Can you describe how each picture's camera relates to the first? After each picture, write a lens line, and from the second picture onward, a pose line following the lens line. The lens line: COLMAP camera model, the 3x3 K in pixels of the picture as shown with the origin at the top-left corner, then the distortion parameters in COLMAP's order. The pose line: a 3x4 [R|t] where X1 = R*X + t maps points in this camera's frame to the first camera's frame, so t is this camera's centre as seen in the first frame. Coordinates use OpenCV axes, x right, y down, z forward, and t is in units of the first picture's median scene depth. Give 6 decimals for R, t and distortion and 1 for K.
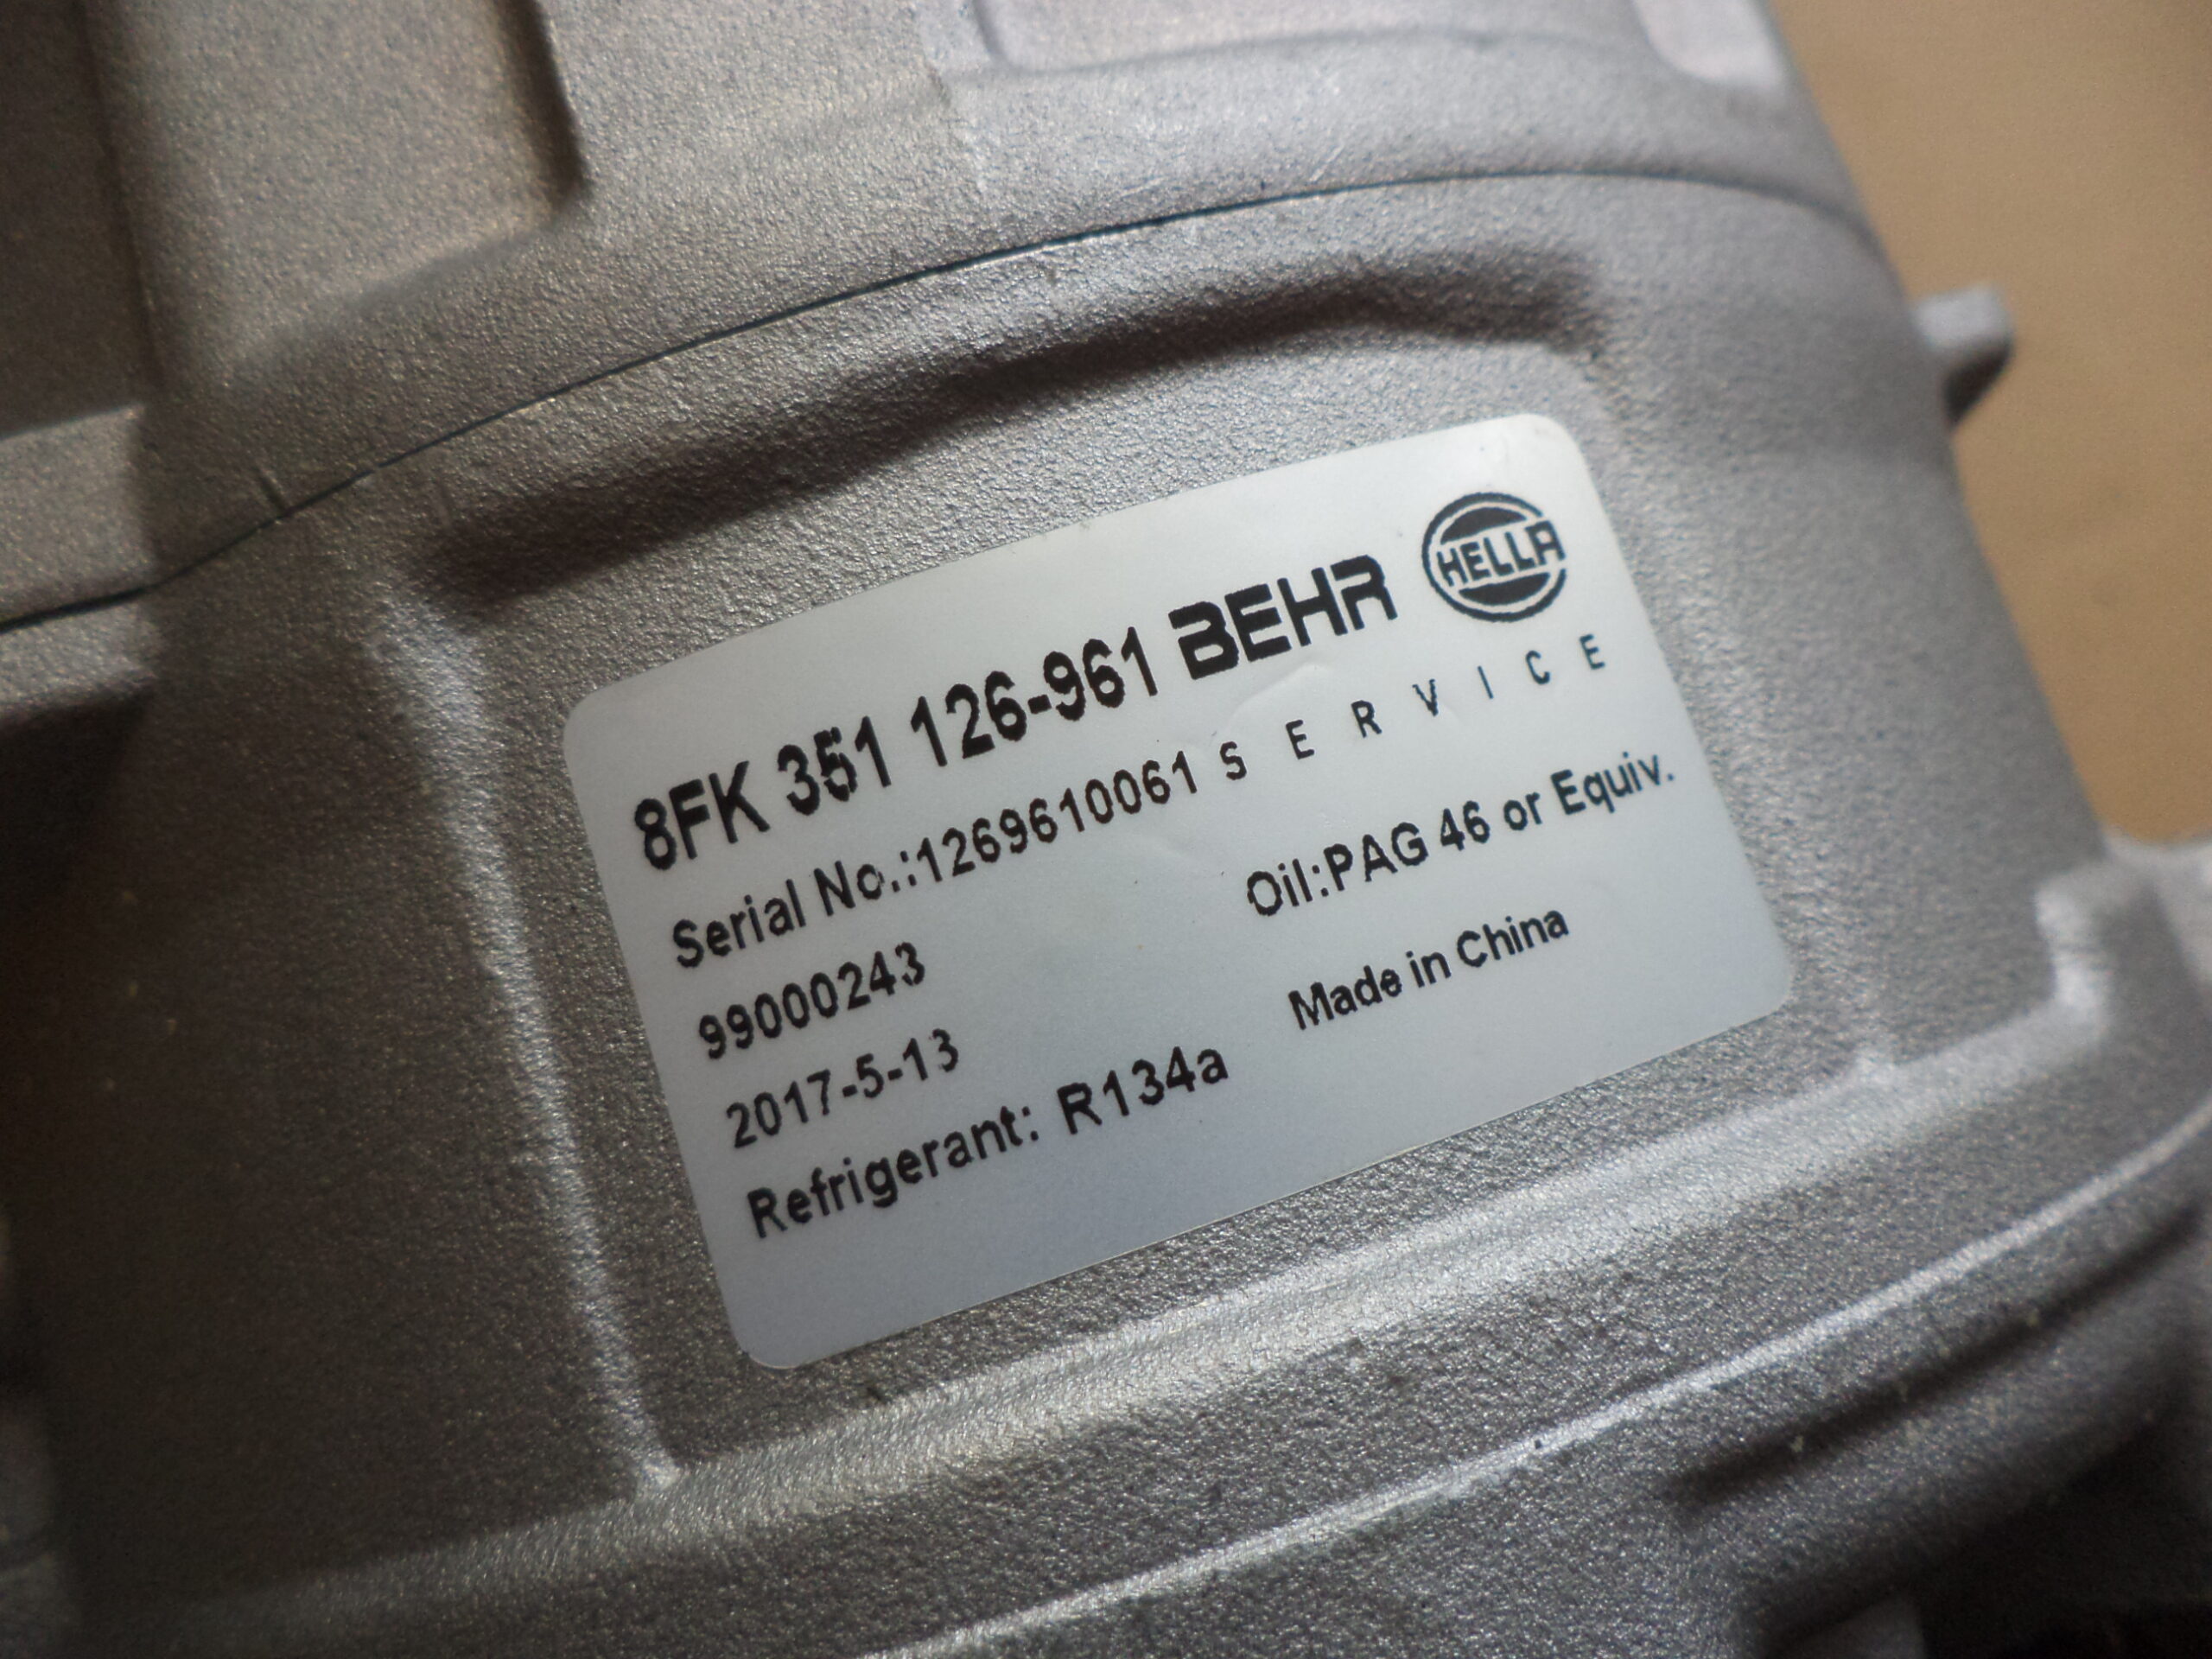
lens RADIAL K [[1810.7, 0, 1106.0], [0, 1810.7, 829.5], [0, 0, 1]] dist [-0.013324, -0.004211]
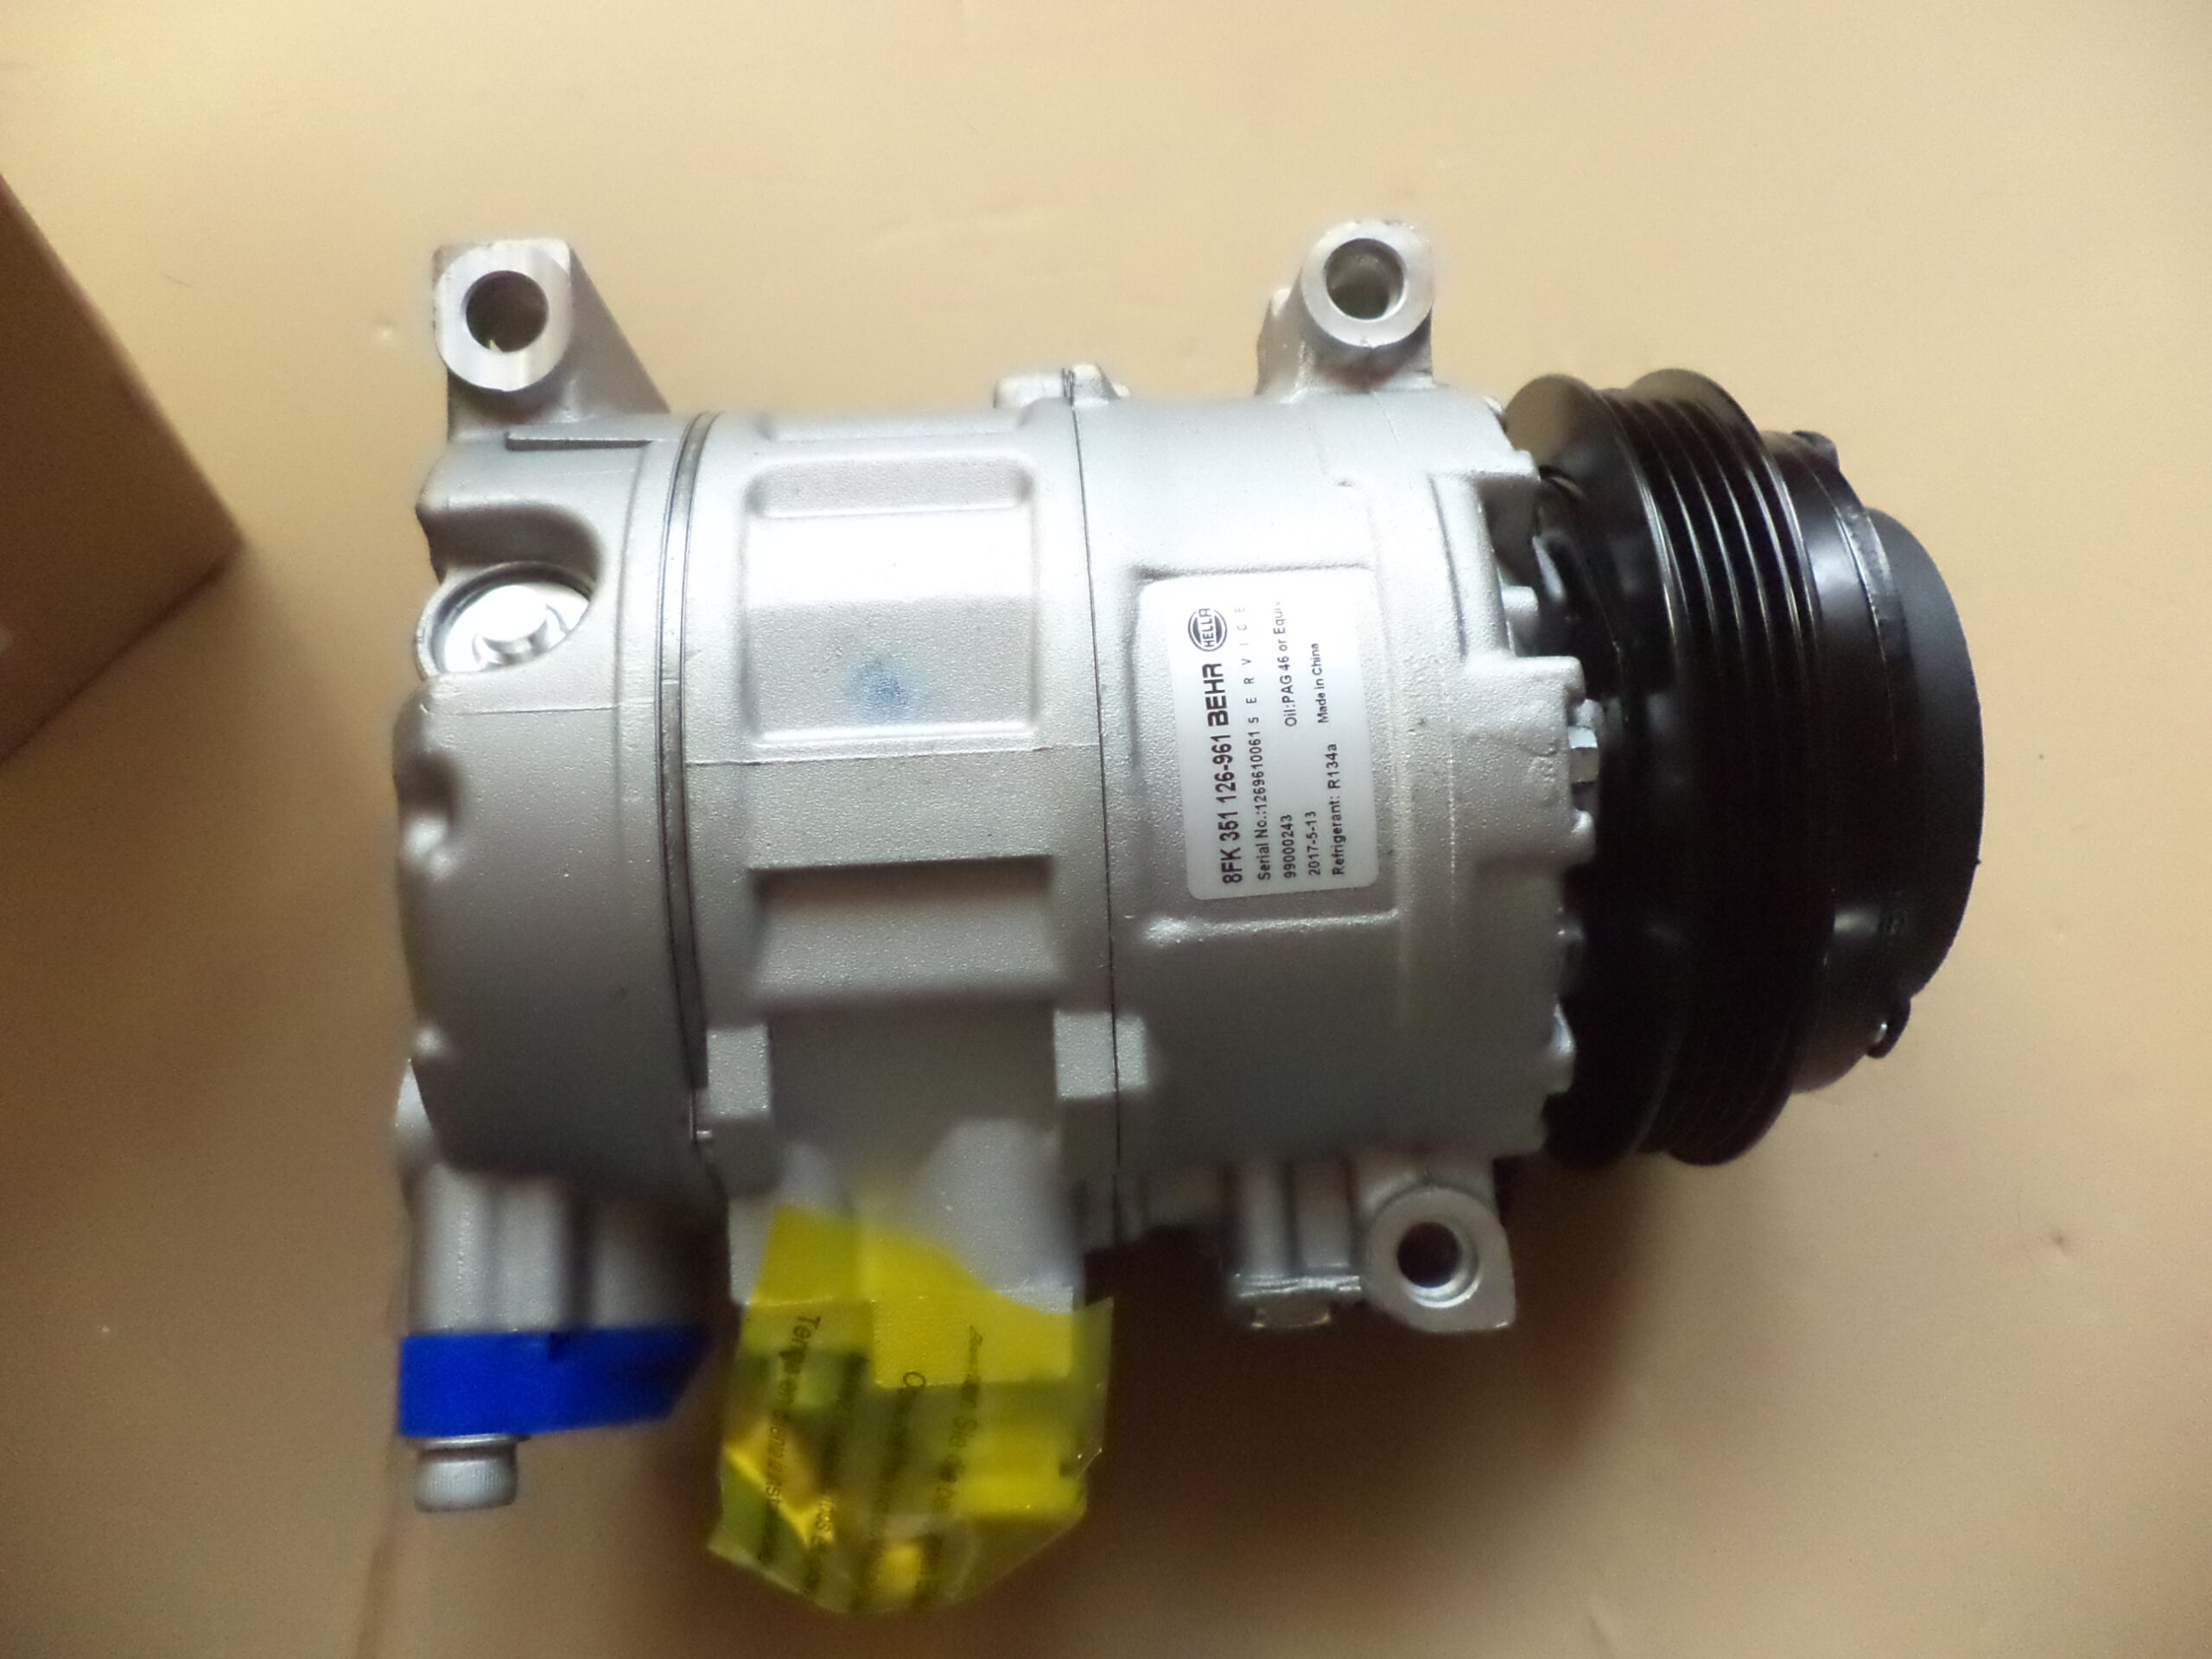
lens RADIAL K [[1810.7, 0, 1106.0], [0, 1810.7, 829.5], [0, 0, 1]] dist [-0.013324, -0.004211]
pose [[0.248636, -0.968382, 0.020422, -0.292608], [0.936332, 0.245697, 0.250830, -1.180546], [-0.247917, -0.043244, 0.967816, -2.475676]]
